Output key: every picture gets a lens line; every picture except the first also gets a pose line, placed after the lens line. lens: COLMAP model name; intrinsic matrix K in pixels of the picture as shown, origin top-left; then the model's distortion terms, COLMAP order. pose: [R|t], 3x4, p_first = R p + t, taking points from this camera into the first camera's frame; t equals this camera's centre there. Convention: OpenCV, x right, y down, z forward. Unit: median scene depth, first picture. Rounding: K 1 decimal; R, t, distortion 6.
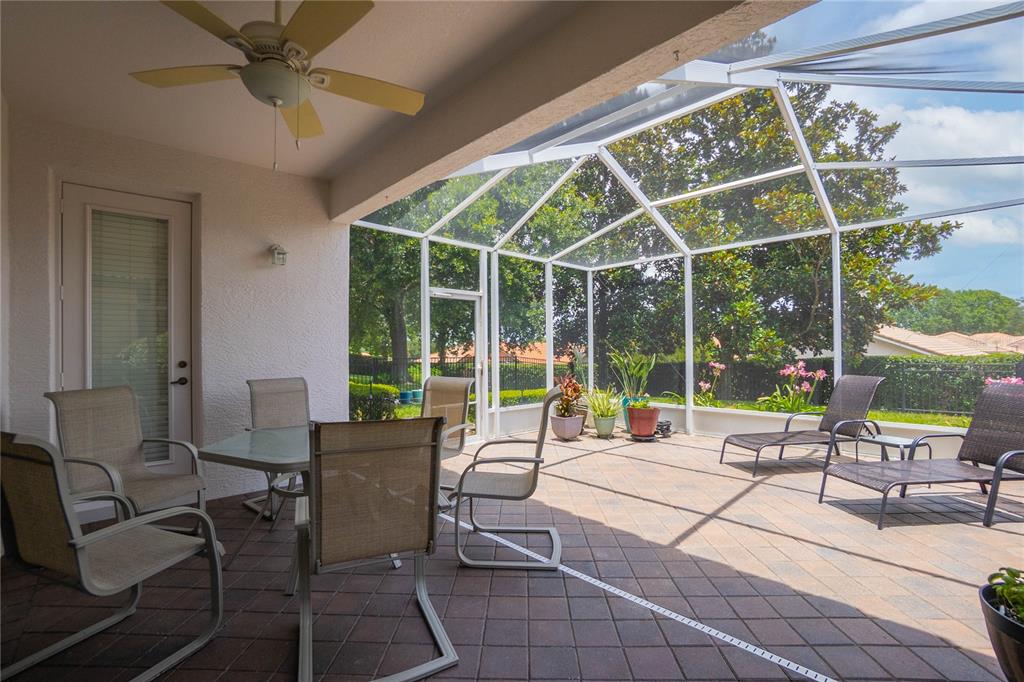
lens RADIAL K [[444.6, 0, 512.0], [0, 444.6, 341.0], [0, 0, 1]] dist [-0.050265, 0.000355]
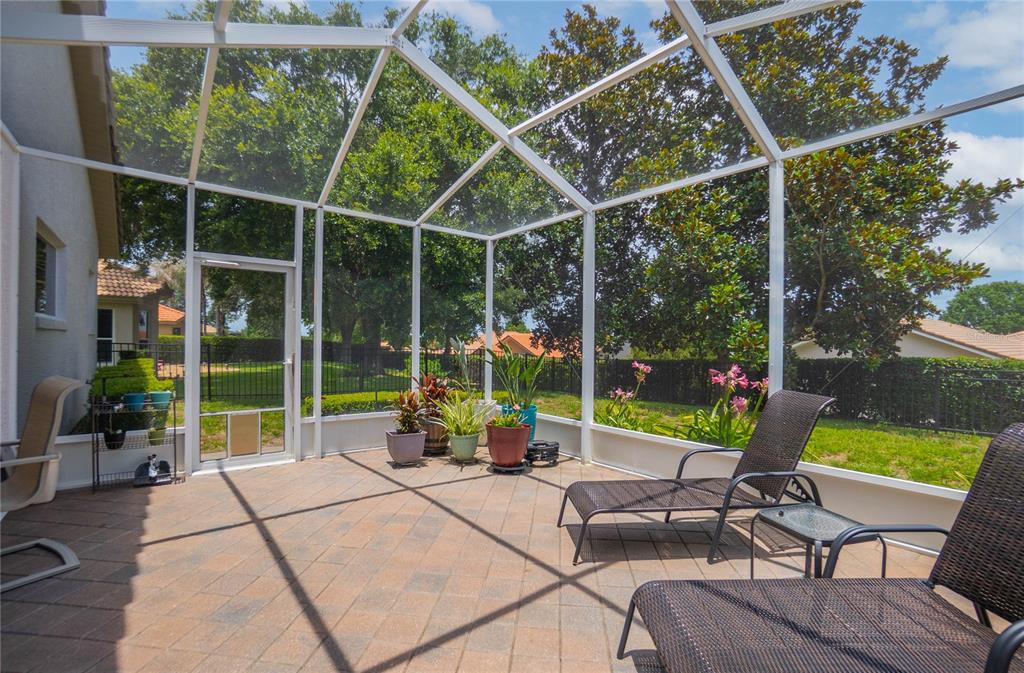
lens RADIAL K [[448.9, 0, 512.0], [0, 448.9, 336.5], [0, 0, 1]] dist [-0.036381, -0.000310]
pose [[0.996873, 0.018561, -0.076814, 0.313559], [-0.017831, 0.999789, 0.010176, 0.001207], [0.076987, -0.008775, 0.996993, 0.246799]]
